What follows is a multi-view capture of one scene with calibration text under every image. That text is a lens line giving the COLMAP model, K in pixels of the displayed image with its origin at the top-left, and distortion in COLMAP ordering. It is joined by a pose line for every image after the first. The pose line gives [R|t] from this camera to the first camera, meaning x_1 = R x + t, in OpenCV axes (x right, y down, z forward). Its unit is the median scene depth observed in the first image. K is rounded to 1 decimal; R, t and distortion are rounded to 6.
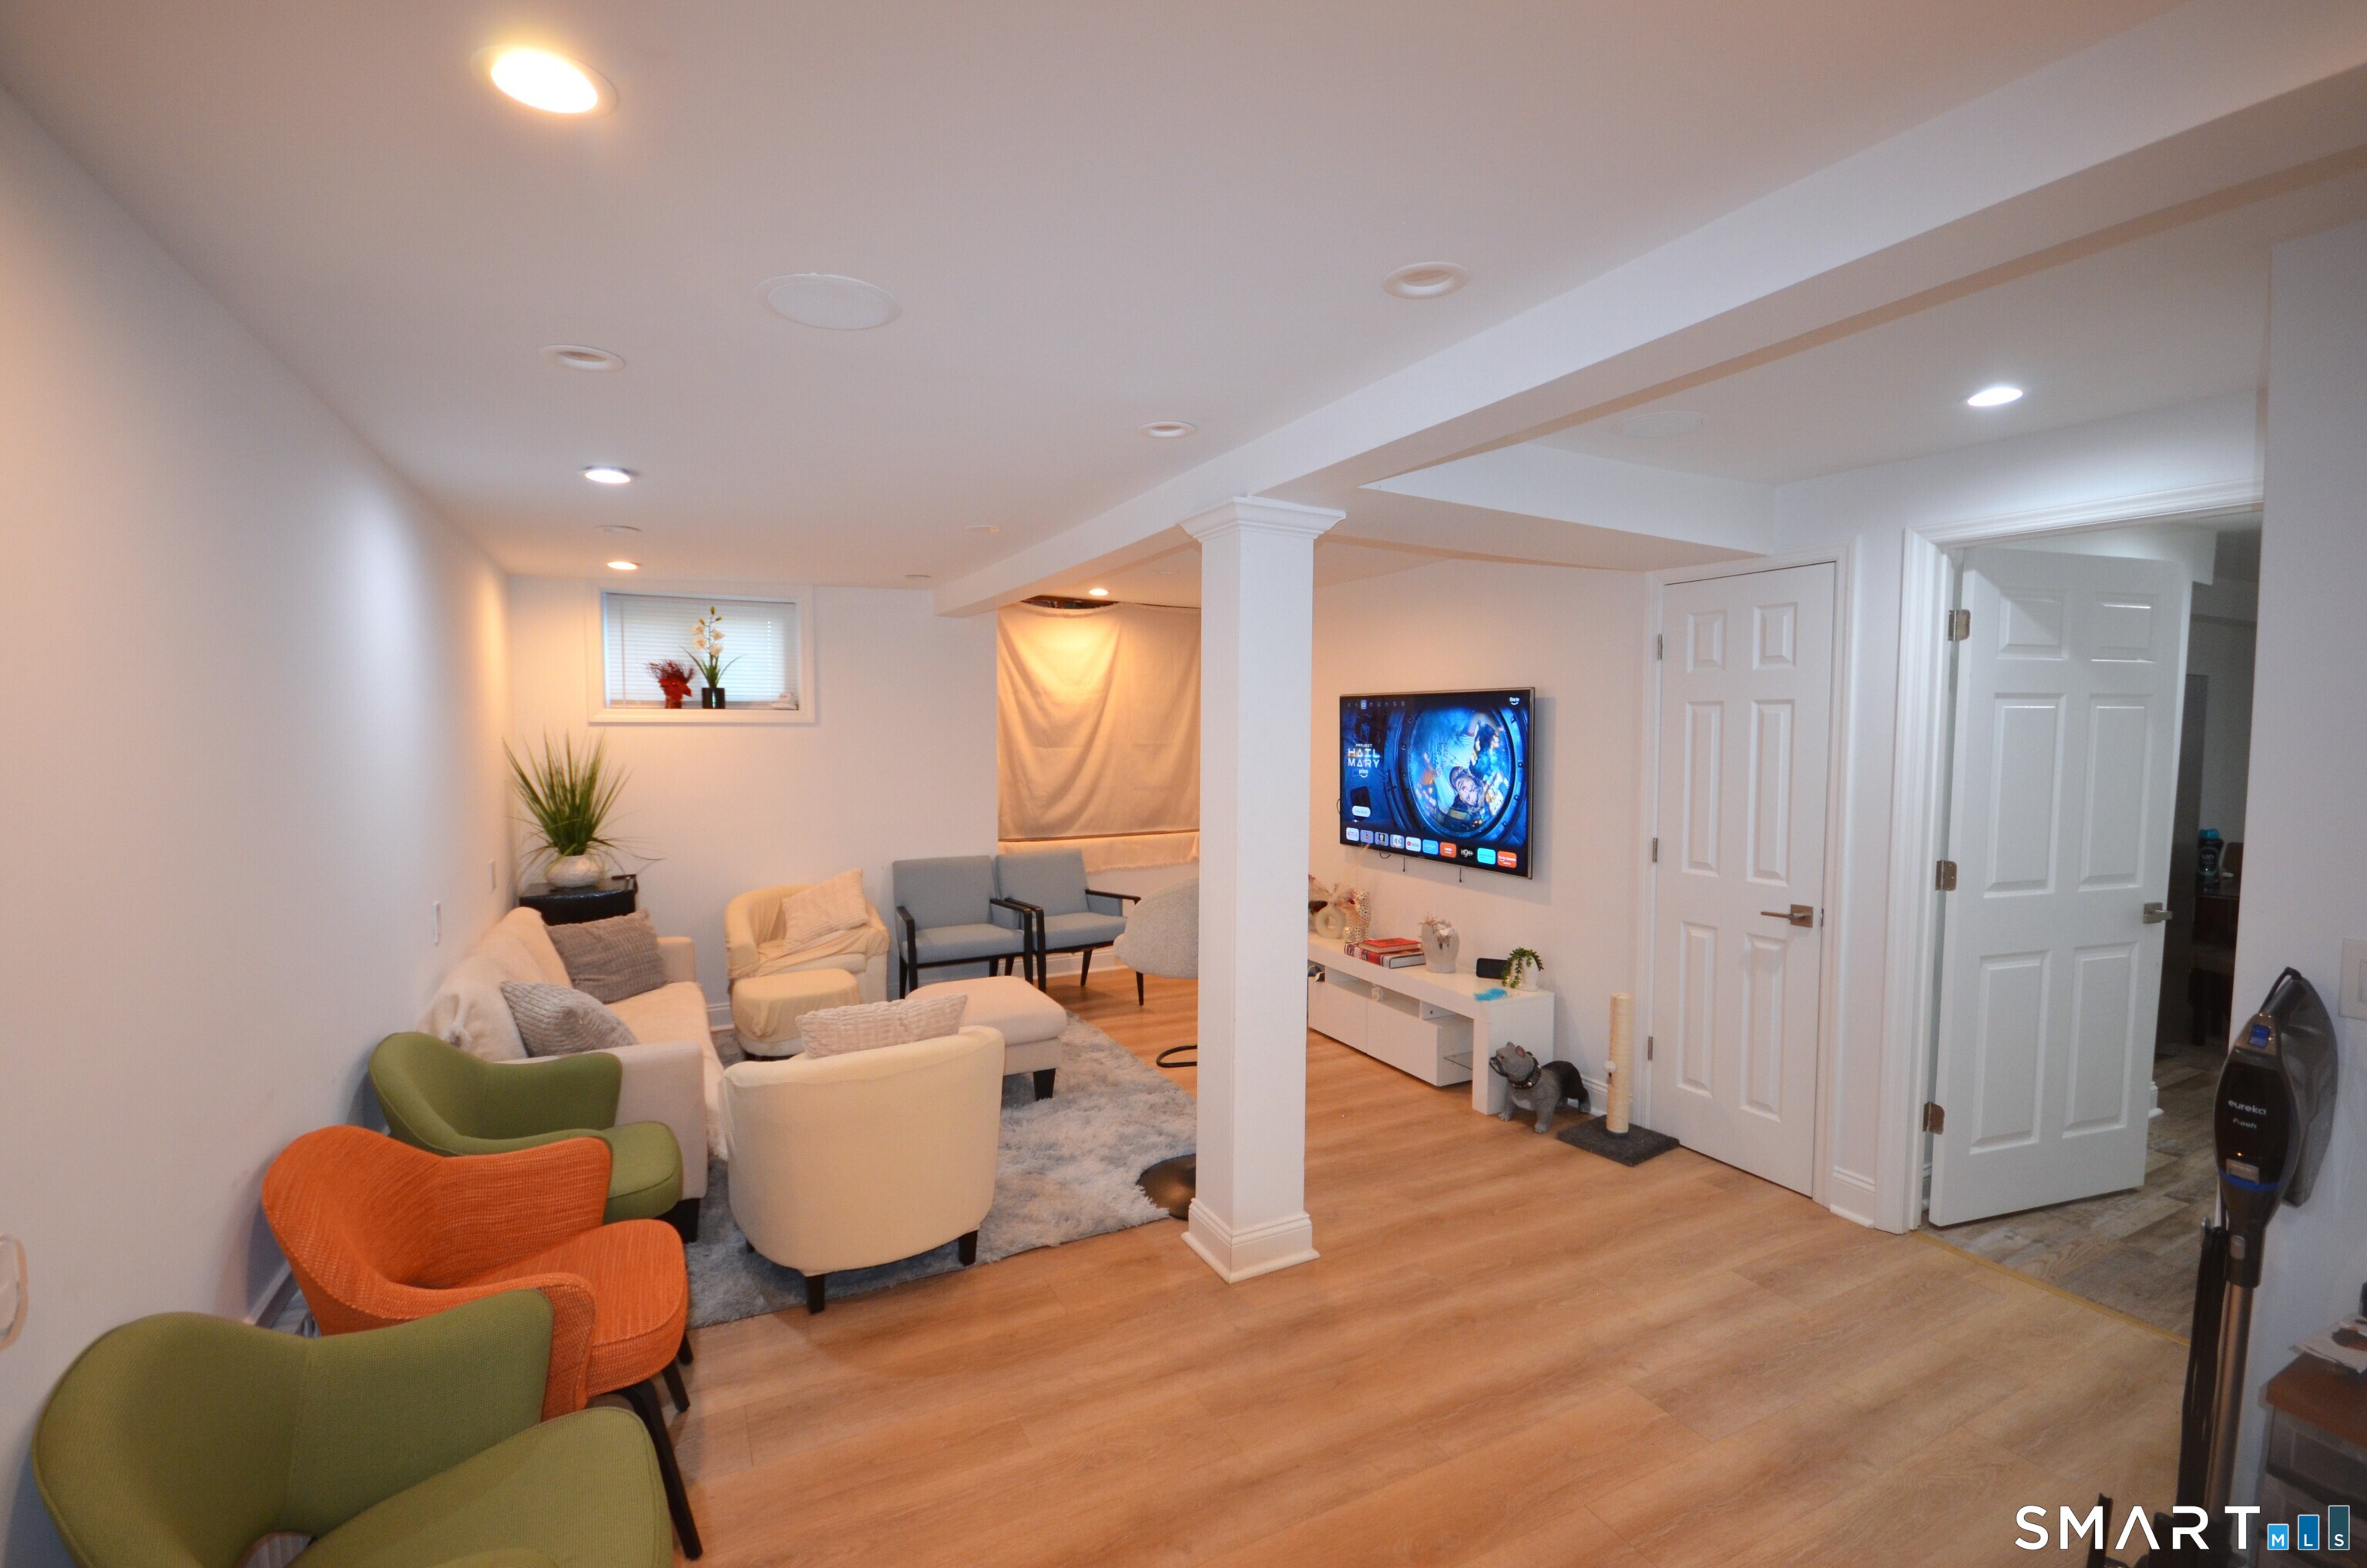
lens RADIAL K [[1026.2, 0, 1191.9], [0, 1026.2, 792.1], [0, 0, 1]] dist [-0.001832, 0.000315]
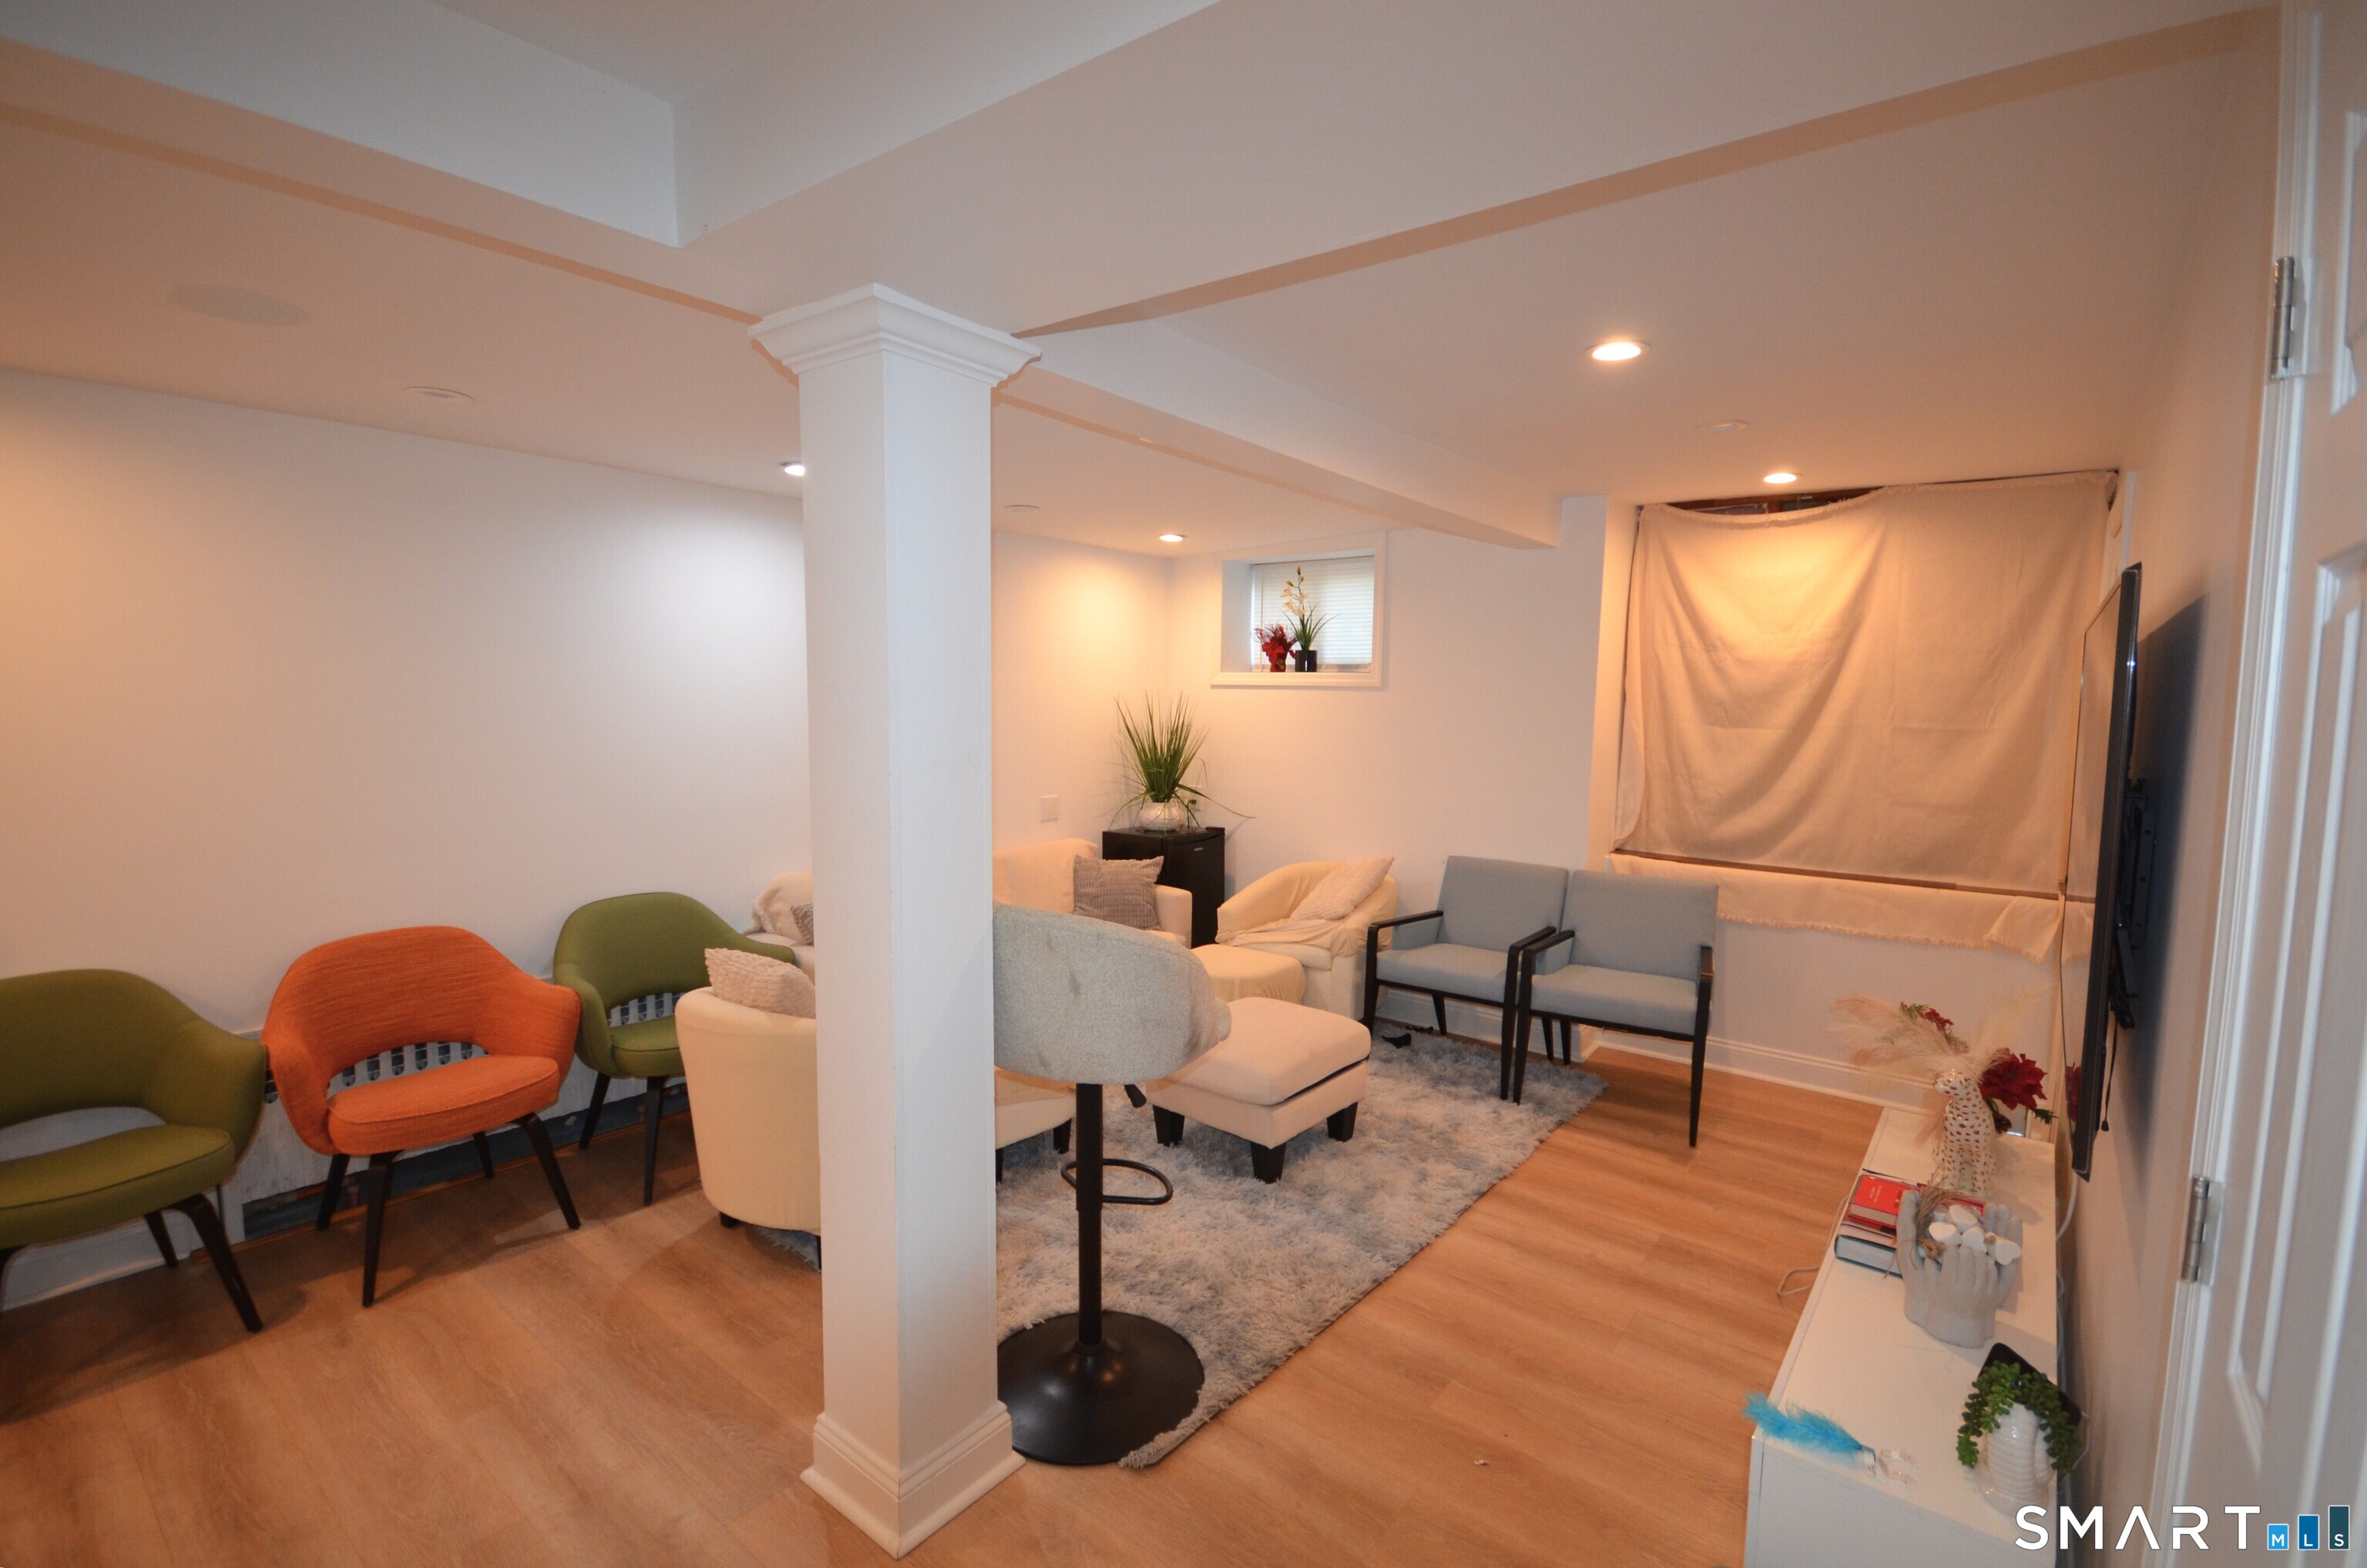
lens RADIAL K [[1026.2, 0, 1191.9], [0, 1026.2, 792.1], [0, 0, 1]] dist [-0.001832, 0.000315]
pose [[0.425359, 0.091708, -0.900366, 0.380811], [-0.072657, 0.995102, 0.067032, -0.025154], [0.902104, 0.036905, 0.429938, 0.480800]]
